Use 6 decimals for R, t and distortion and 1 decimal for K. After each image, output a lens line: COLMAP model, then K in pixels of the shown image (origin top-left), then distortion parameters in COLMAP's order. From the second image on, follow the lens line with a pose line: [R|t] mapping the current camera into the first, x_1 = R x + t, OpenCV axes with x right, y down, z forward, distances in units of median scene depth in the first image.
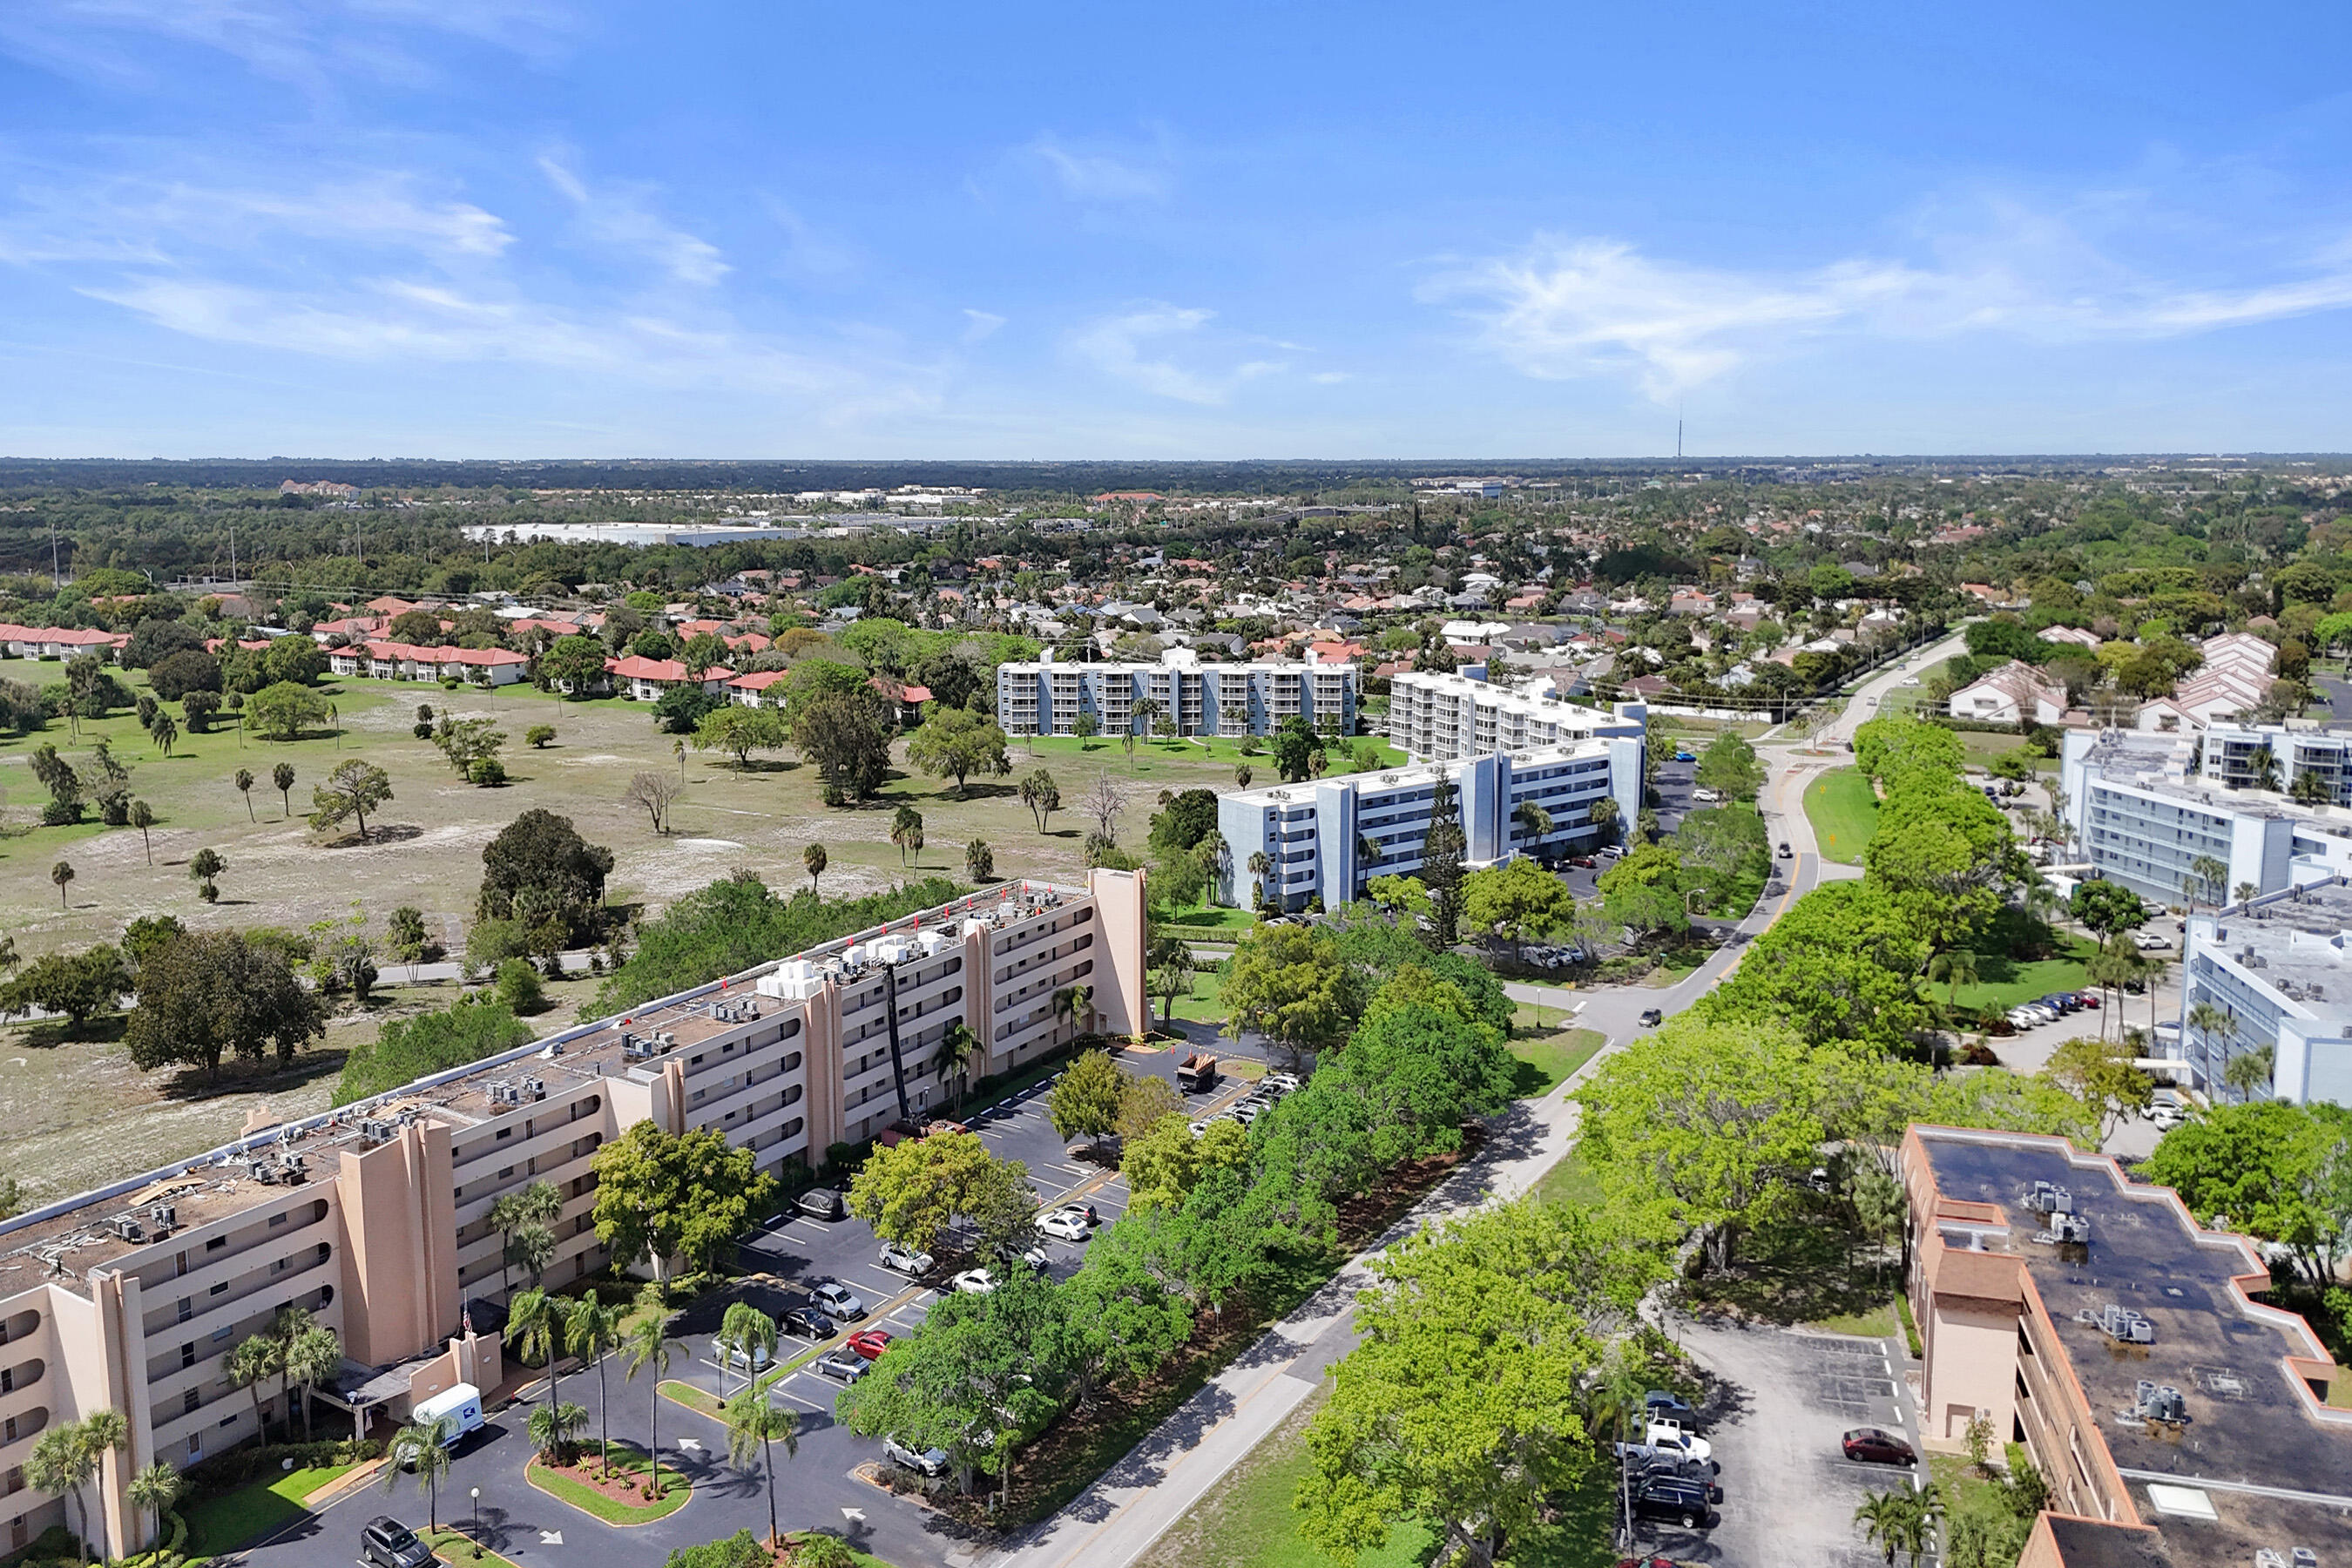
lens RADIAL K [[1764.3, 0, 1196.4], [0, 1764.3, 757.0], [0, 0, 1]] dist [0.101214, -0.104438]
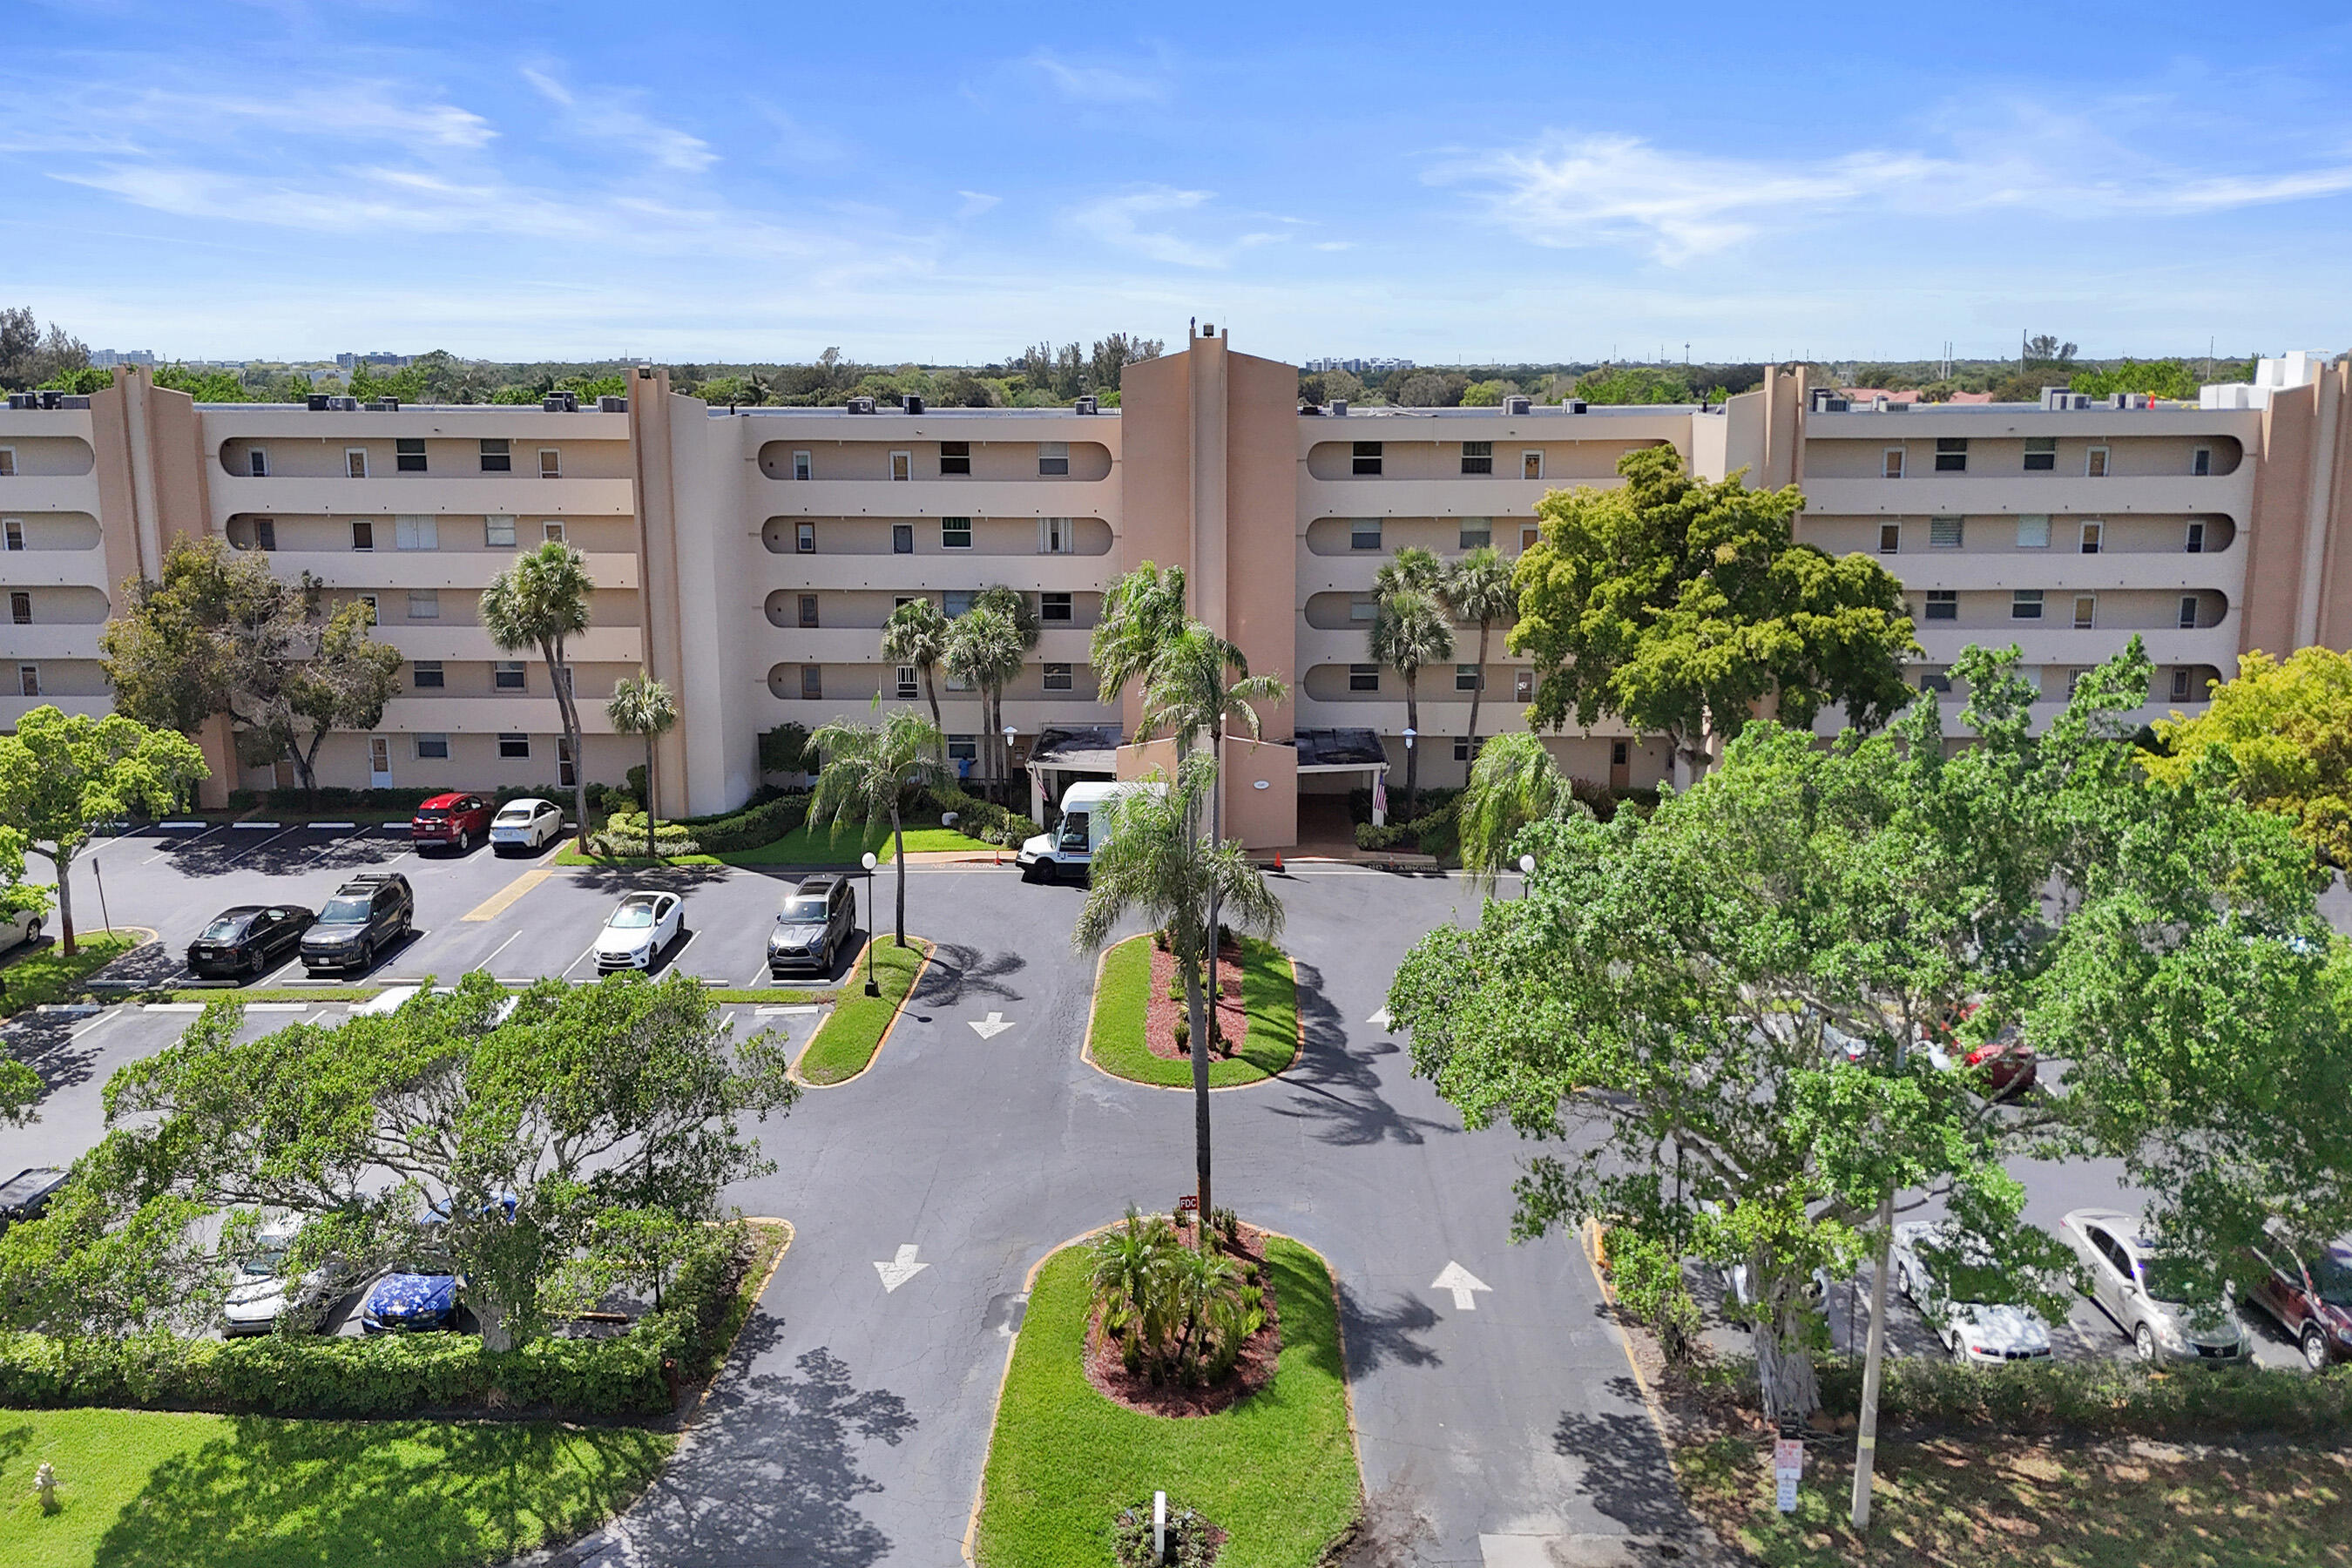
lens RADIAL K [[1780.3, 0, 1177.0], [0, 1780.3, 674.7], [0, 0, 1]] dist [0.034783, -0.000206]
pose [[0.502488, 0.147189, -0.851963, 0.028755], [-0.144721, 0.985818, 0.084958, 0.163104], [0.852386, 0.080607, 0.516664, 0.436880]]
